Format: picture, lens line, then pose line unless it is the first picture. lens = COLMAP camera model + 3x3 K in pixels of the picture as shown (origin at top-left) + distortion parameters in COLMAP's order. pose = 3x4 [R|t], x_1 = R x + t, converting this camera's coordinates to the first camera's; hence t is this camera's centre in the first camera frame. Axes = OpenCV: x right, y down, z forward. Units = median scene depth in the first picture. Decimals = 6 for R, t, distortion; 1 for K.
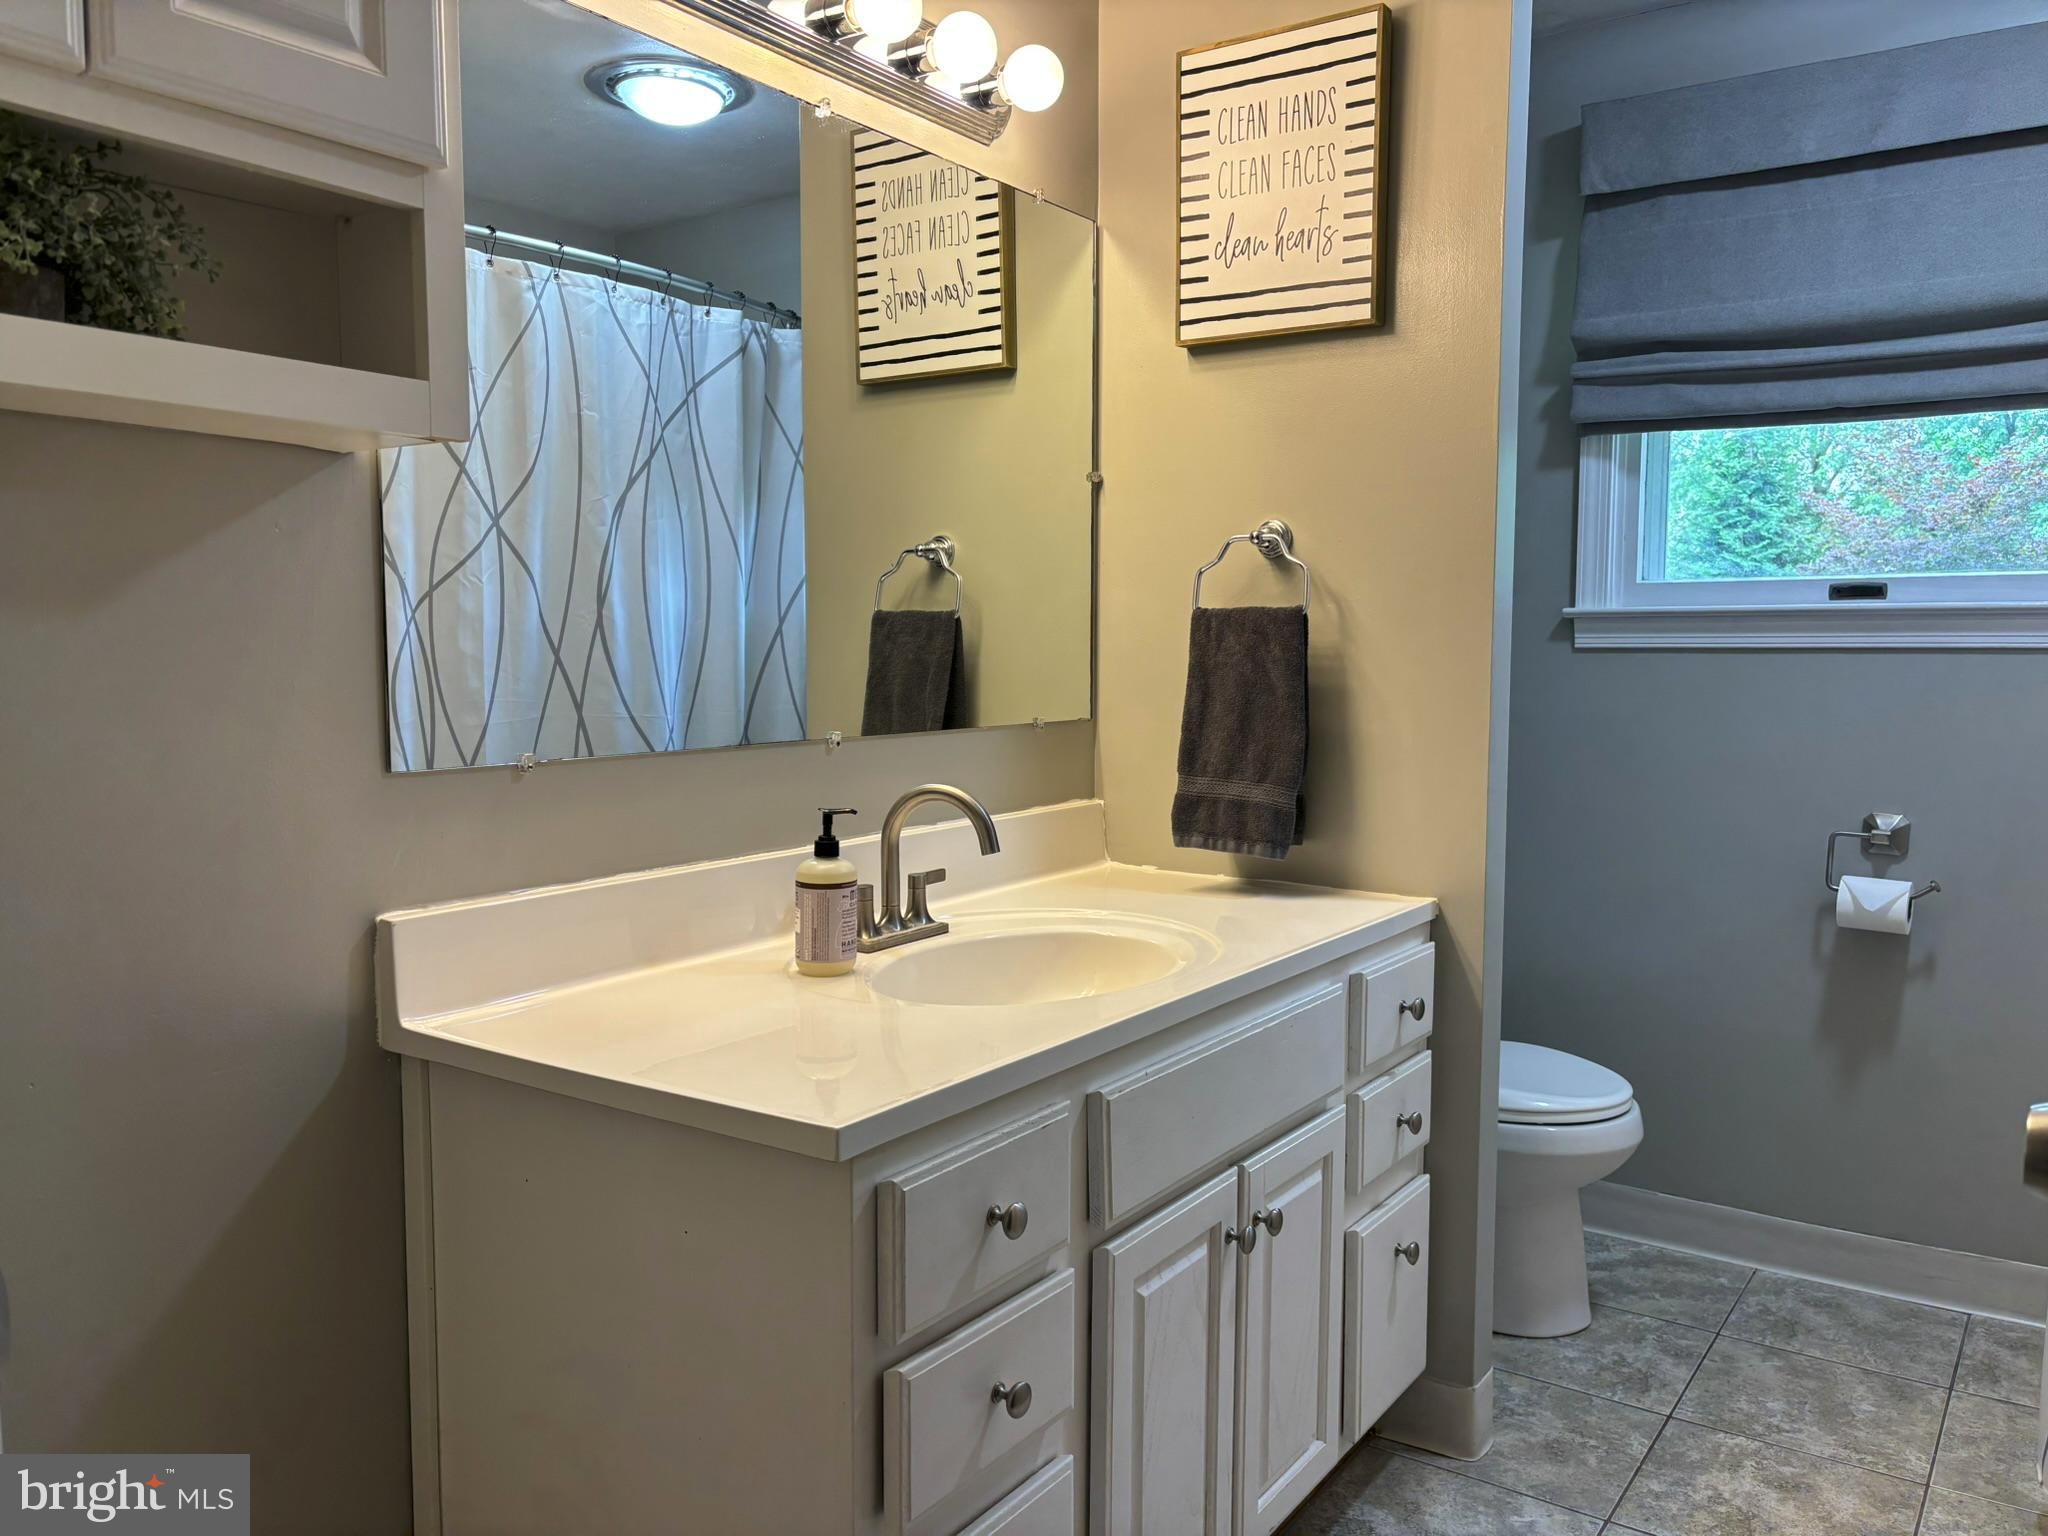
lens RADIAL K [[1552.8, 0, 1034.8], [0, 1552.8, 779.6], [0, 0, 1]] dist [0.055819, -0.065988]
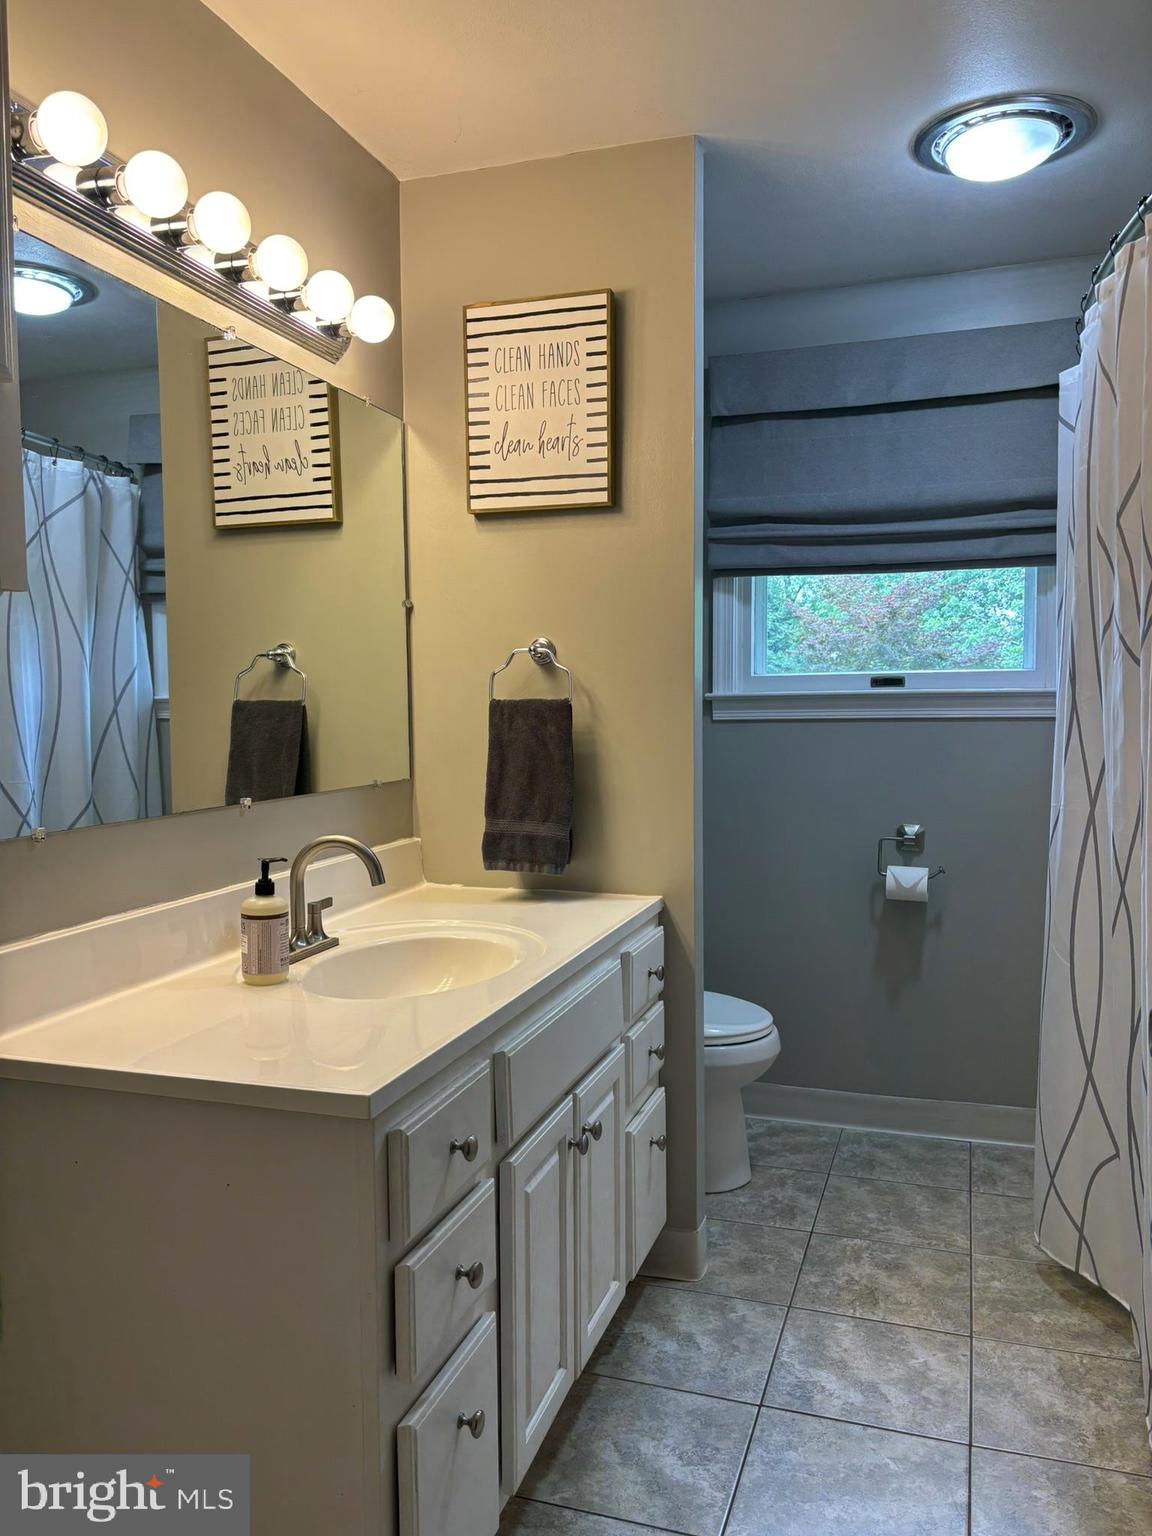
lens RADIAL K [[1164.6, 0, 570.9], [0, 1164.6, 784.6], [0, 0, 1]] dist [0.055819, -0.065988]
pose [[0.961212, -0.030092, 0.274164, -0.116778], [0.035422, 0.999267, -0.014512, -0.015465], [-0.273527, 0.023660, 0.961573, -0.029766]]
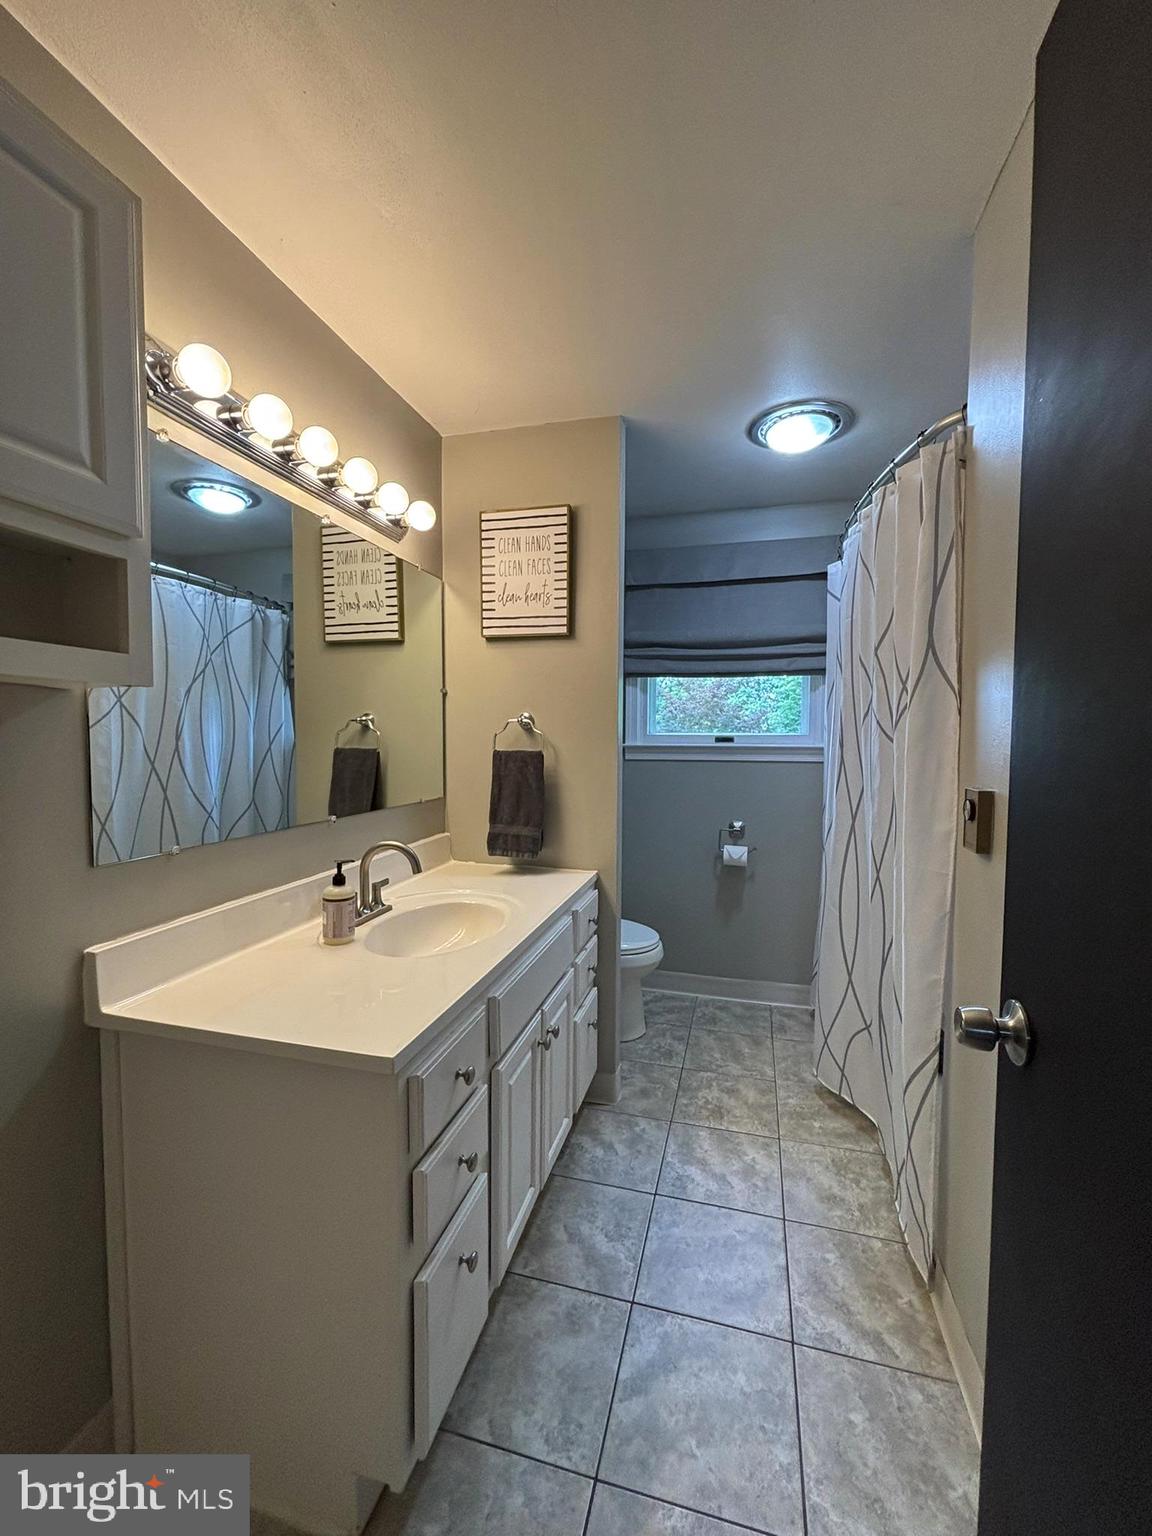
lens RADIAL K [[622.1, 0, 583.1], [0, 622.1, 768.6], [0, 0, 1]] dist [0.000574, 0.000056]
pose [[0.941284, -0.013950, 0.337328, -0.080511], [0.026262, 0.999144, -0.031964, -0.050282], [-0.336594, 0.038946, 0.940844, 0.094032]]
